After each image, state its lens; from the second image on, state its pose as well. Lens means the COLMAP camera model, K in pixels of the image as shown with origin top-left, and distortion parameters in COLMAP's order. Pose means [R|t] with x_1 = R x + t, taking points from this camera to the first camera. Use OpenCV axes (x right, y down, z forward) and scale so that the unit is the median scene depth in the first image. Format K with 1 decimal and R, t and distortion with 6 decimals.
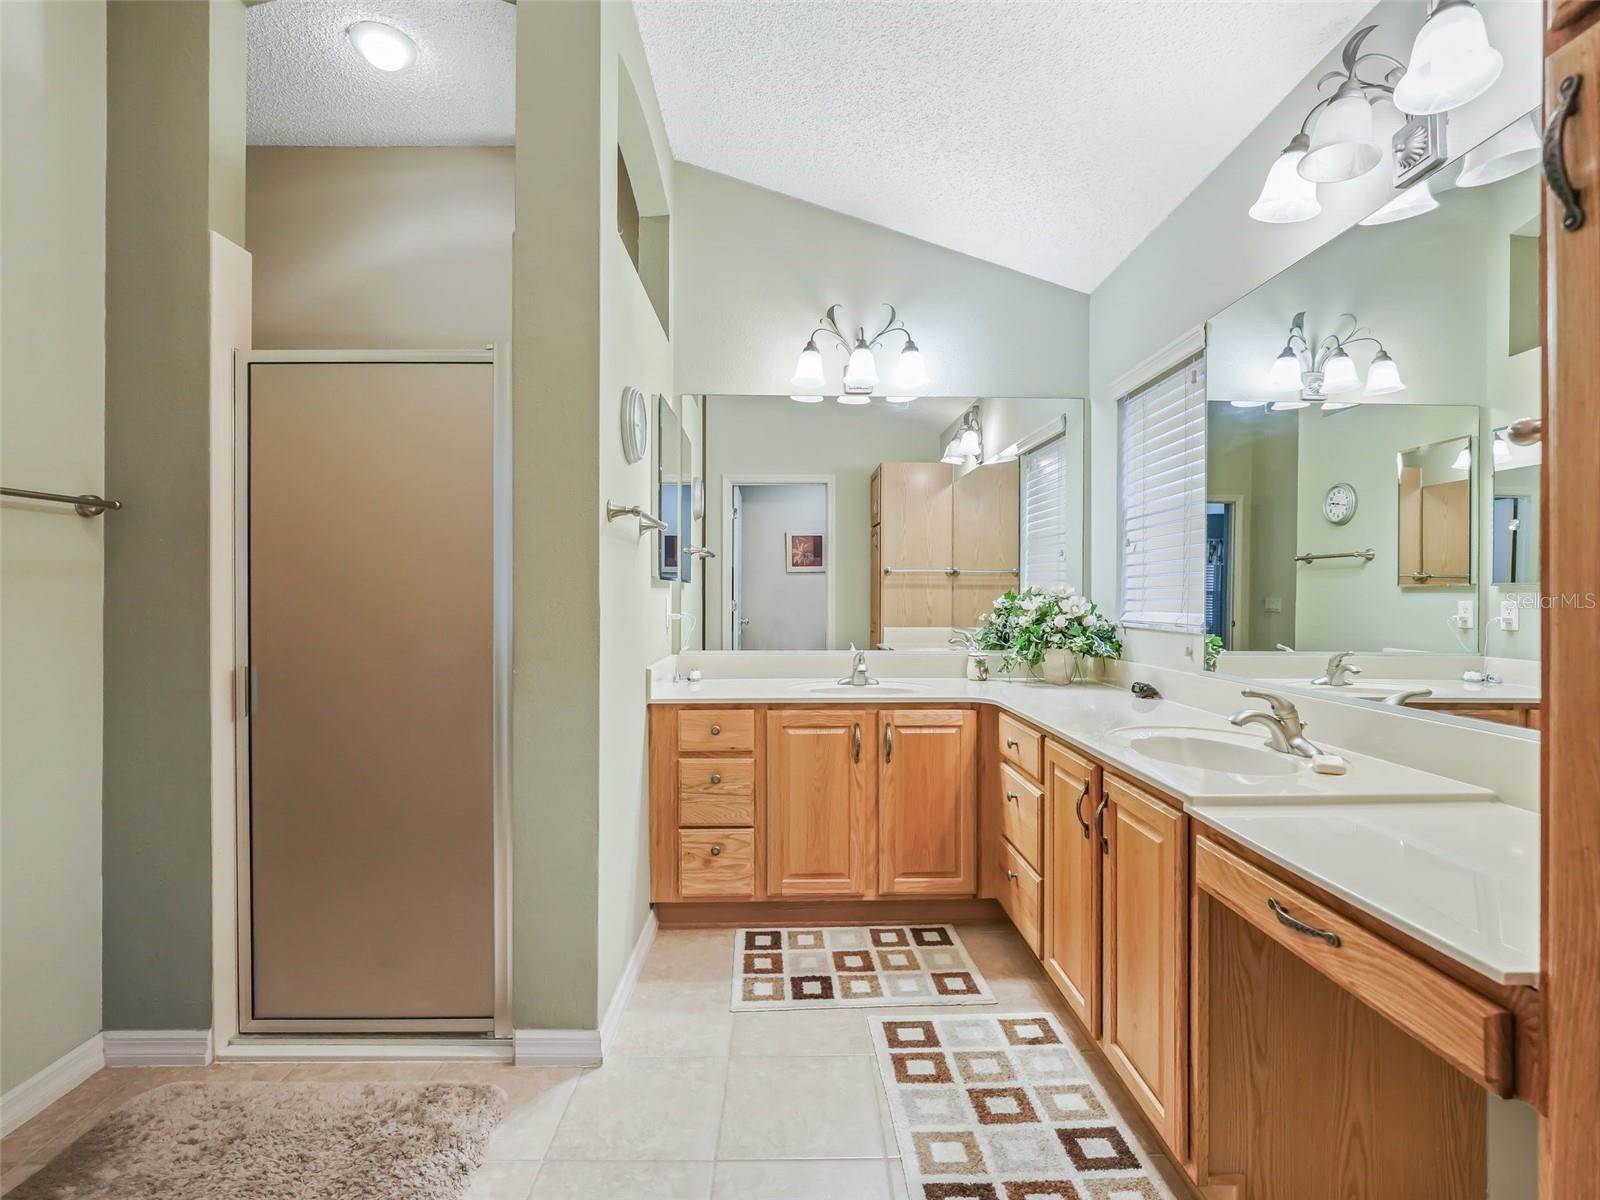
lens RADIAL K [[784.4, 0, 805.0], [0, 784.4, 596.4], [0, 0, 1]] dist [0.005248, -0.006103]
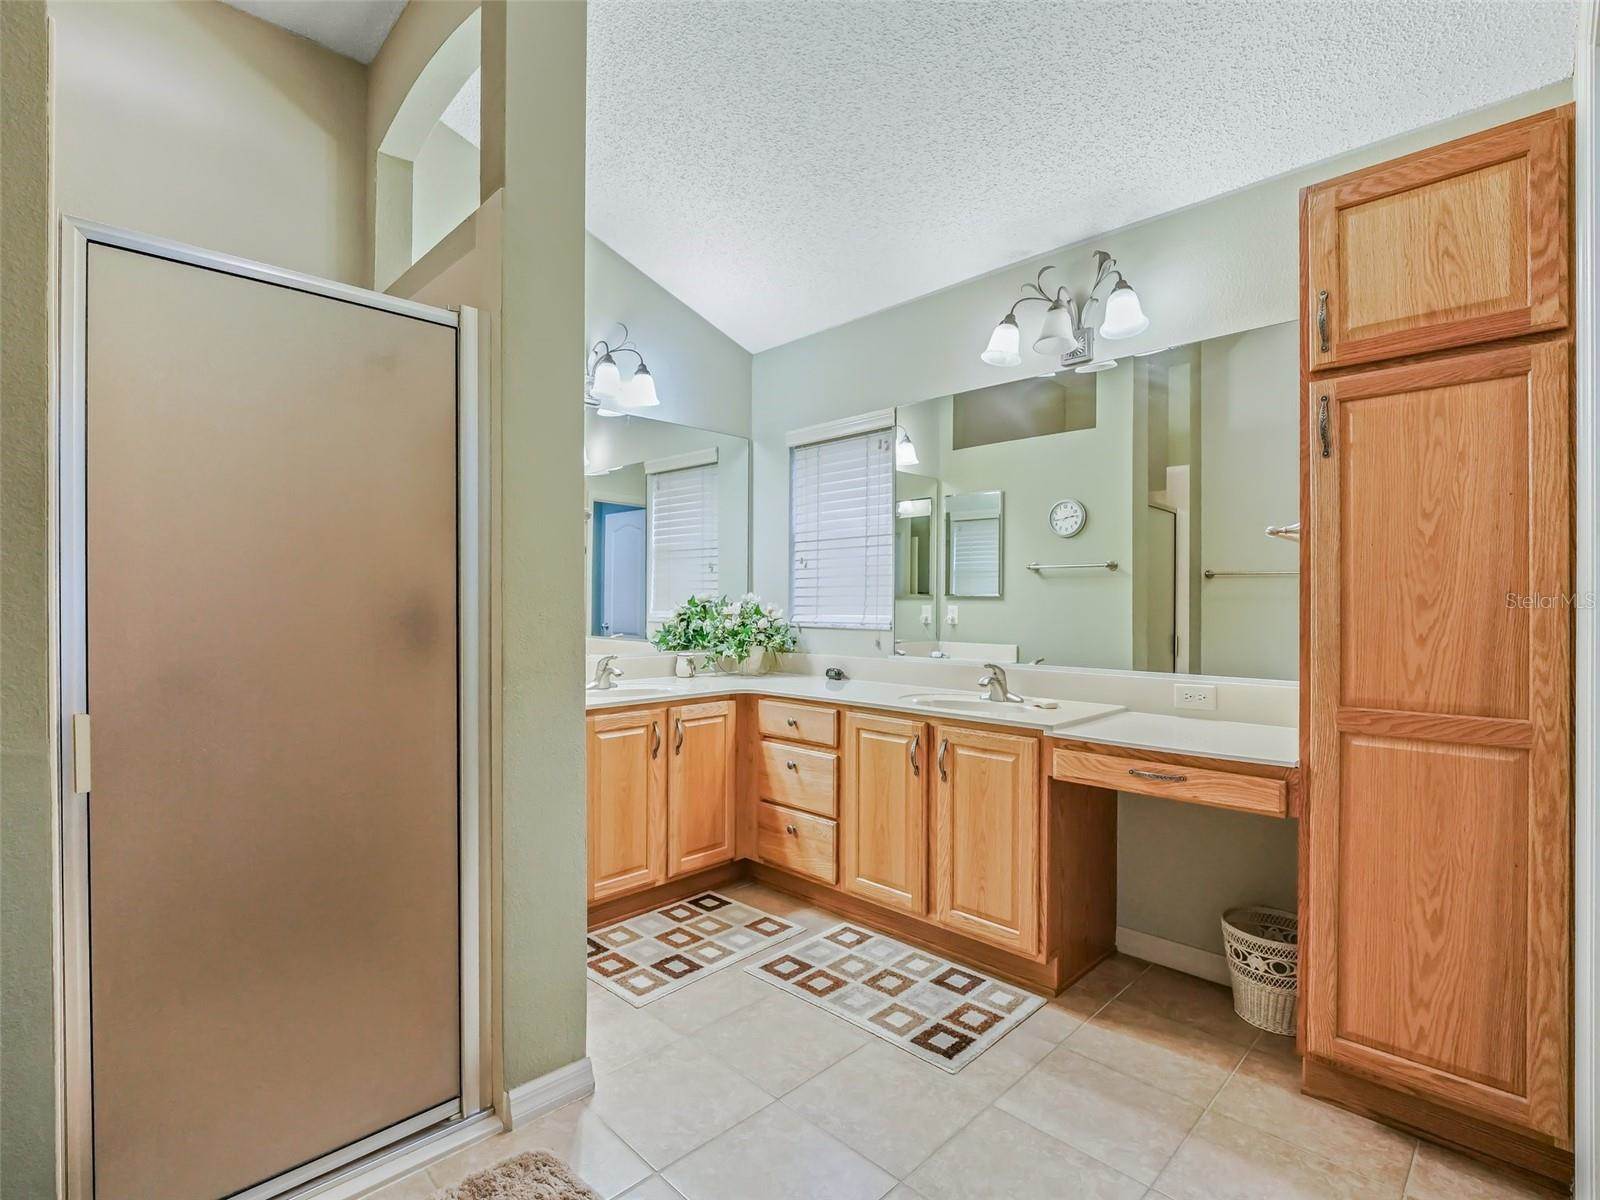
lens RADIAL K [[775.3, 0, 802.2], [0, 775.3, 603.8], [0, 0, 1]] dist [-0.000454, 0.000391]
pose [[0.723706, -0.000100, 0.690109, -0.561322], [-0.000678, 0.999999, 0.000855, 0.000642], [-0.690109, -0.001086, 0.723705, 0.106532]]
